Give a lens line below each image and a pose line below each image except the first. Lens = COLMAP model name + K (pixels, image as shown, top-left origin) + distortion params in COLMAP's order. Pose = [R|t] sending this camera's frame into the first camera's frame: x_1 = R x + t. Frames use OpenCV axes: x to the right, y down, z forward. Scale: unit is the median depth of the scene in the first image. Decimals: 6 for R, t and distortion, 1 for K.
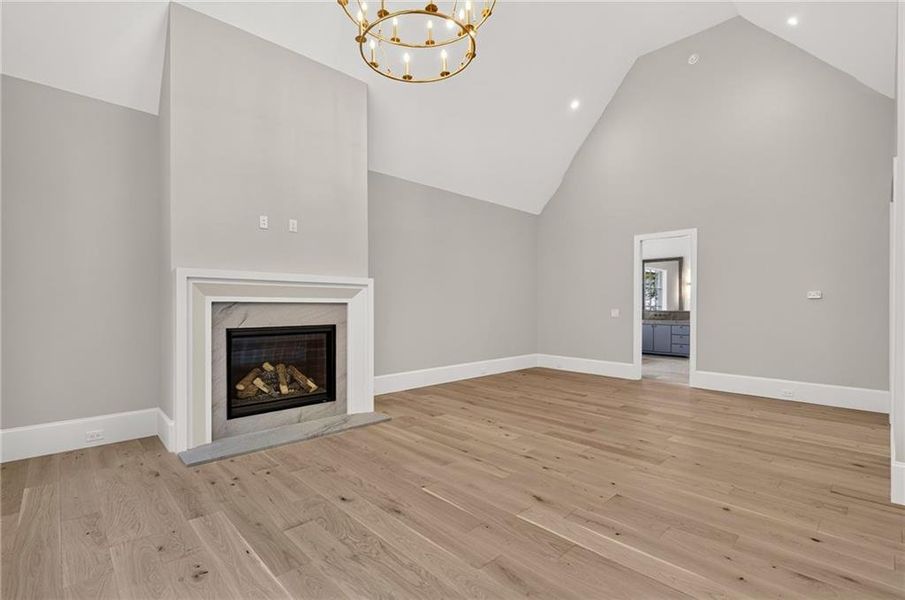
lens RADIAL K [[402.8, 0, 445.4], [0, 402.8, 312.4], [0, 0, 1]] dist [0.002194, -0.000860]
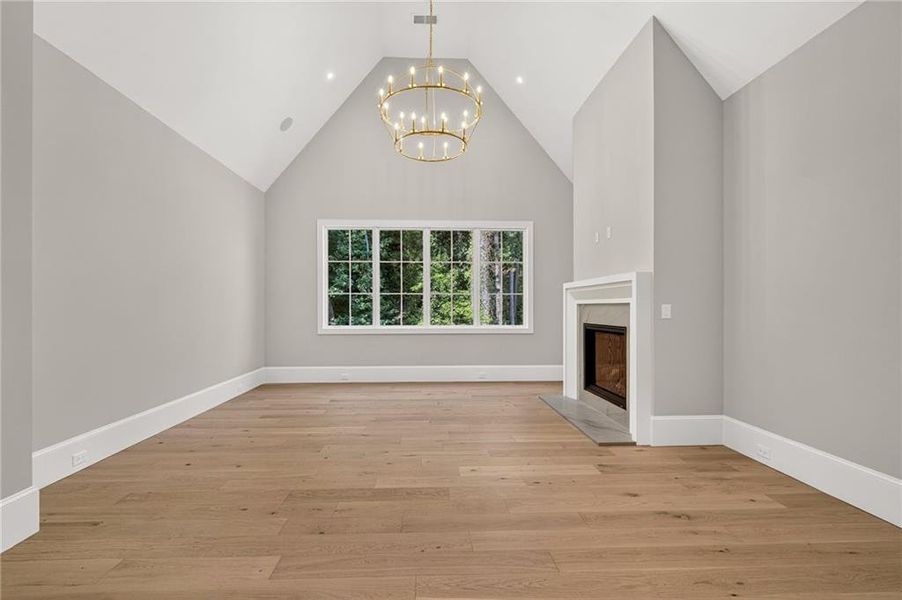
lens RADIAL K [[416.8, 0, 448.7], [0, 416.8, 303.0], [0, 0, 1]] dist [0.002510, -0.000606]
pose [[-0.649054, -0.007534, -0.760705, 0.764959], [-0.013138, 0.999913, 0.001307, -0.021700], [0.760628, 0.010843, -0.649097, 1.413982]]
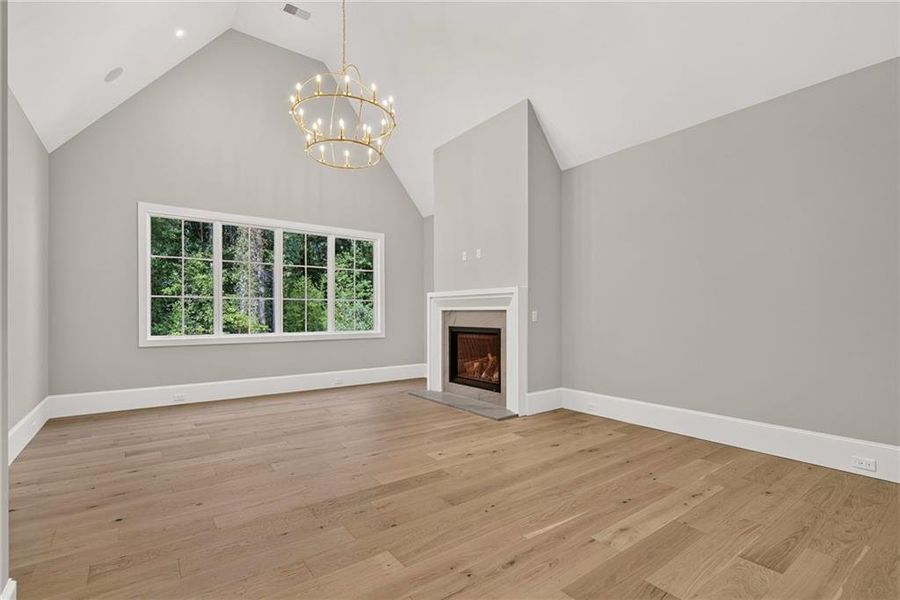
lens RADIAL K [[415.8, 0, 450.1], [0, 415.8, 308.1], [0, 0, 1]] dist [0.002510, -0.000606]
pose [[-0.102281, -0.012833, -0.994673, 1.034849], [-0.017342, 0.999788, -0.011116, -0.014221], [0.994604, 0.016113, -0.102482, 1.055908]]
